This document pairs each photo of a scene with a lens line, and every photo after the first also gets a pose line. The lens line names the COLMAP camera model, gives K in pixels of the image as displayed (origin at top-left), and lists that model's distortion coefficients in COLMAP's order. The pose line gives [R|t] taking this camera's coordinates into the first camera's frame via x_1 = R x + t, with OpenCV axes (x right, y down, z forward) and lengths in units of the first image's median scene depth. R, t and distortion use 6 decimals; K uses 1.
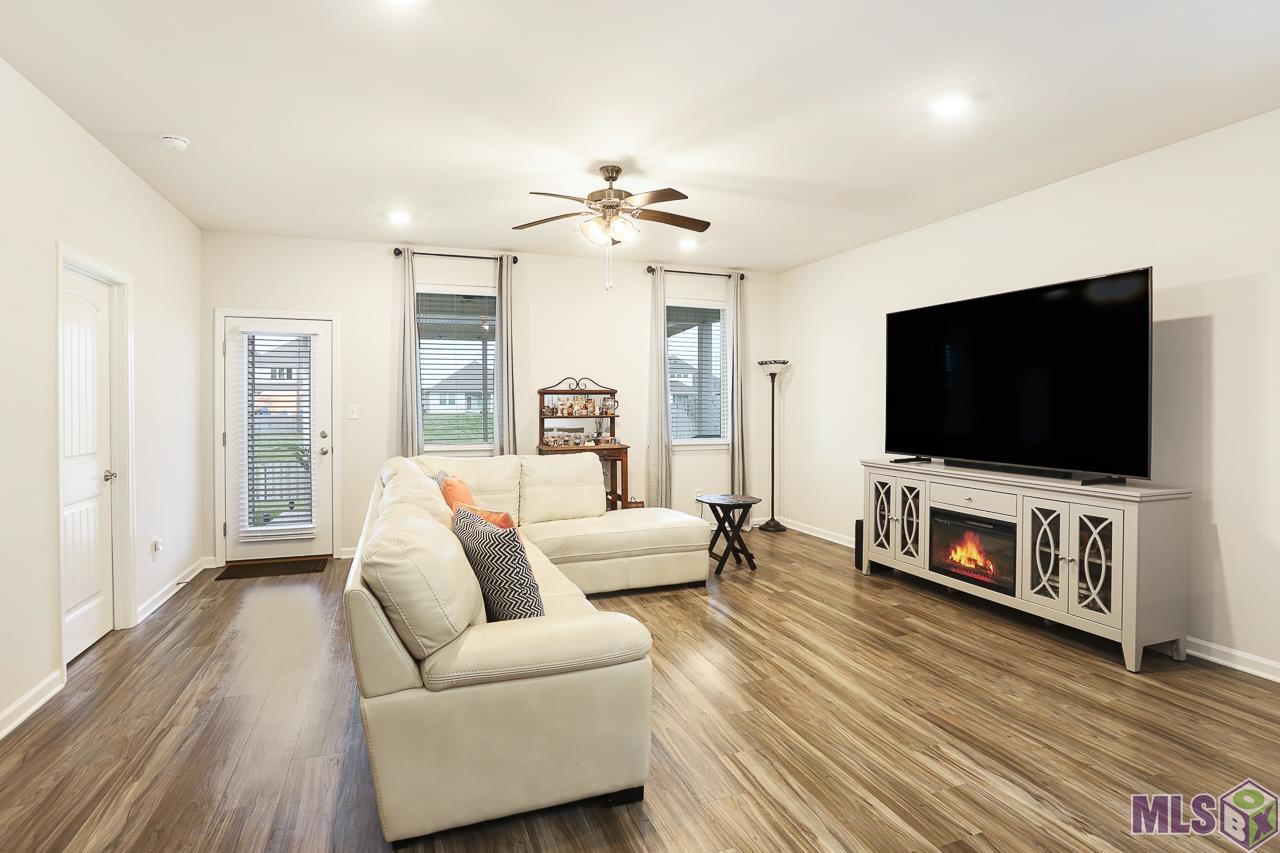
lens RADIAL K [[652.8, 0, 627.4], [0, 652.8, 408.2], [0, 0, 1]] dist [-0.039849, 0.005895]
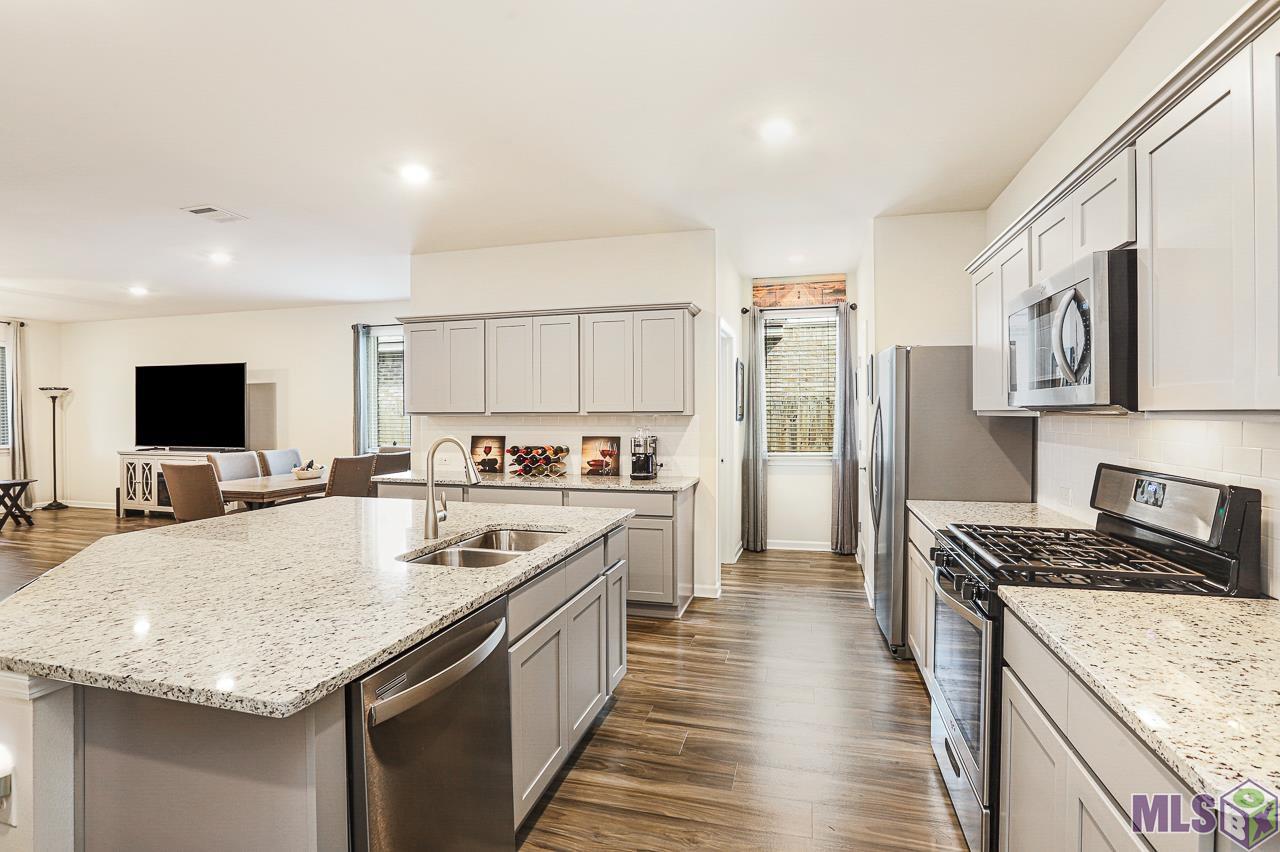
lens RADIAL K [[605.8, 0, 646.5], [0, 605.8, 418.9], [0, 0, 1]] dist [-0.048141, 0.014817]
pose [[0.561198, -0.005851, 0.827661, -0.145577], [0.006699, 0.999974, 0.002527, 0.002120], [-0.827655, 0.004126, 0.561222, -1.084943]]
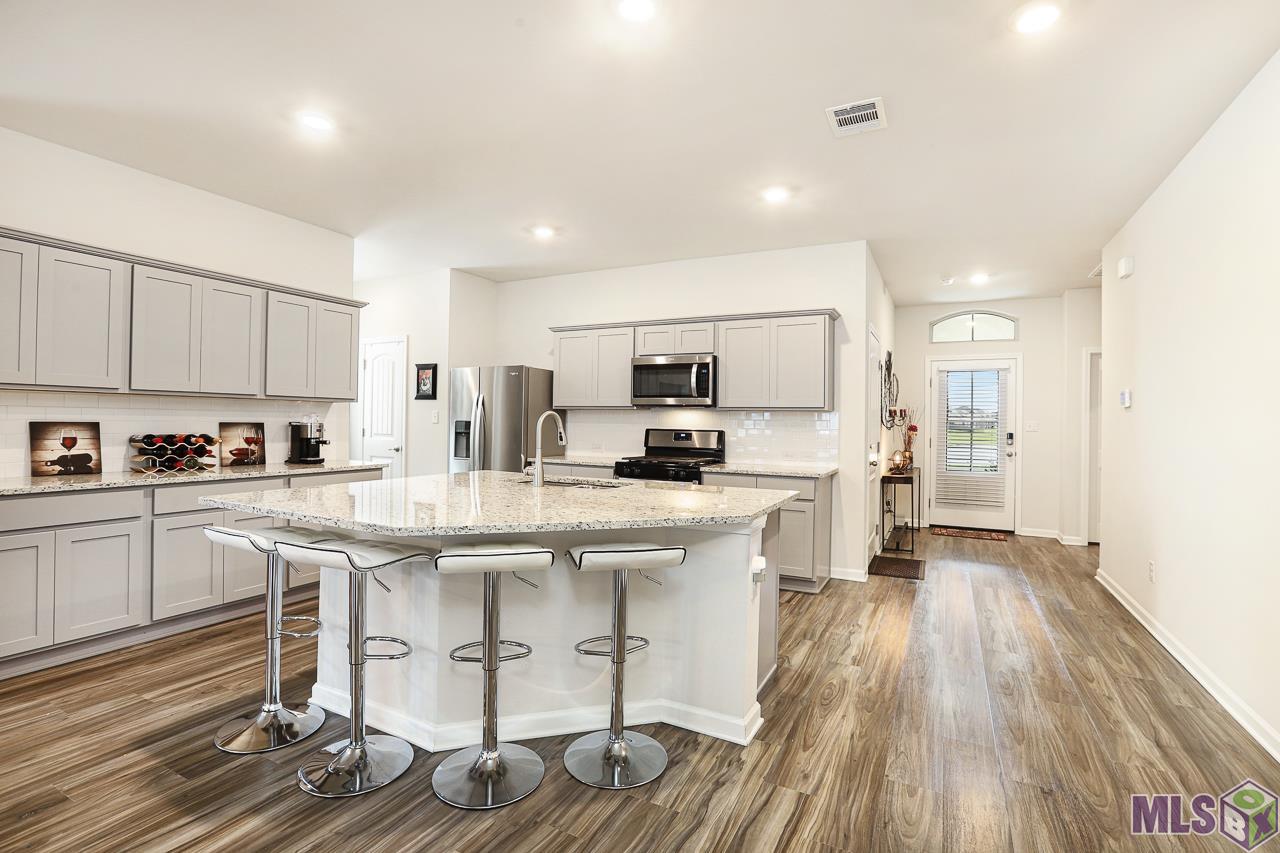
lens RADIAL K [[605.8, 0, 621.9], [0, 605.8, 411.6], [0, 0, 1]] dist [-0.048141, 0.014817]
pose [[-0.675661, 0.003803, 0.737203, -0.393825], [-0.008411, 0.999882, -0.012866, 0.023682], [-0.737165, -0.014893, -0.675549, -0.282914]]
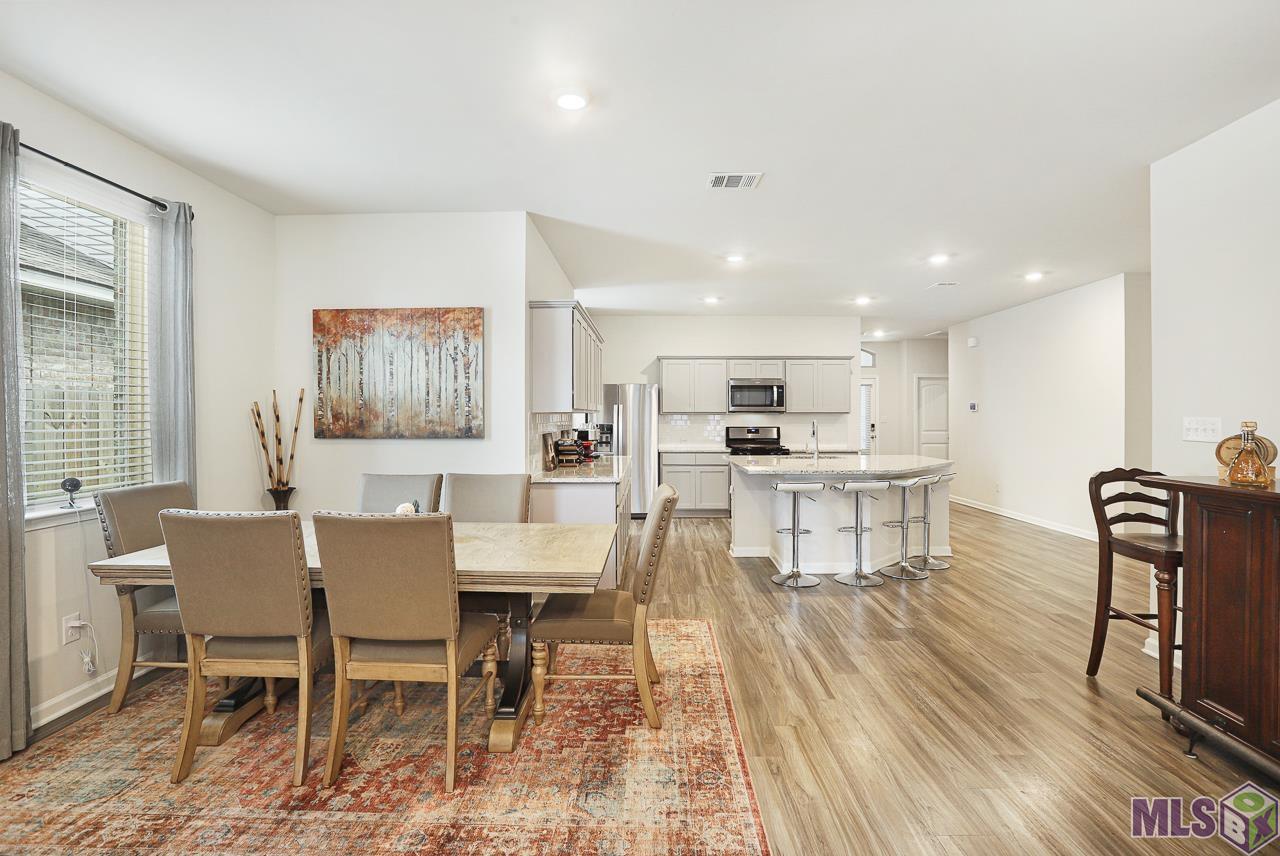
lens RADIAL K [[605.8, 0, 635.6], [0, 605.8, 422.8], [0, 0, 1]] dist [-0.048141, 0.014817]
pose [[-0.932026, -0.003019, 0.362378, 0.053525], [0.004188, 0.999809, 0.019101, -0.004992], [-0.362366, 0.019320, -0.931836, 0.650266]]
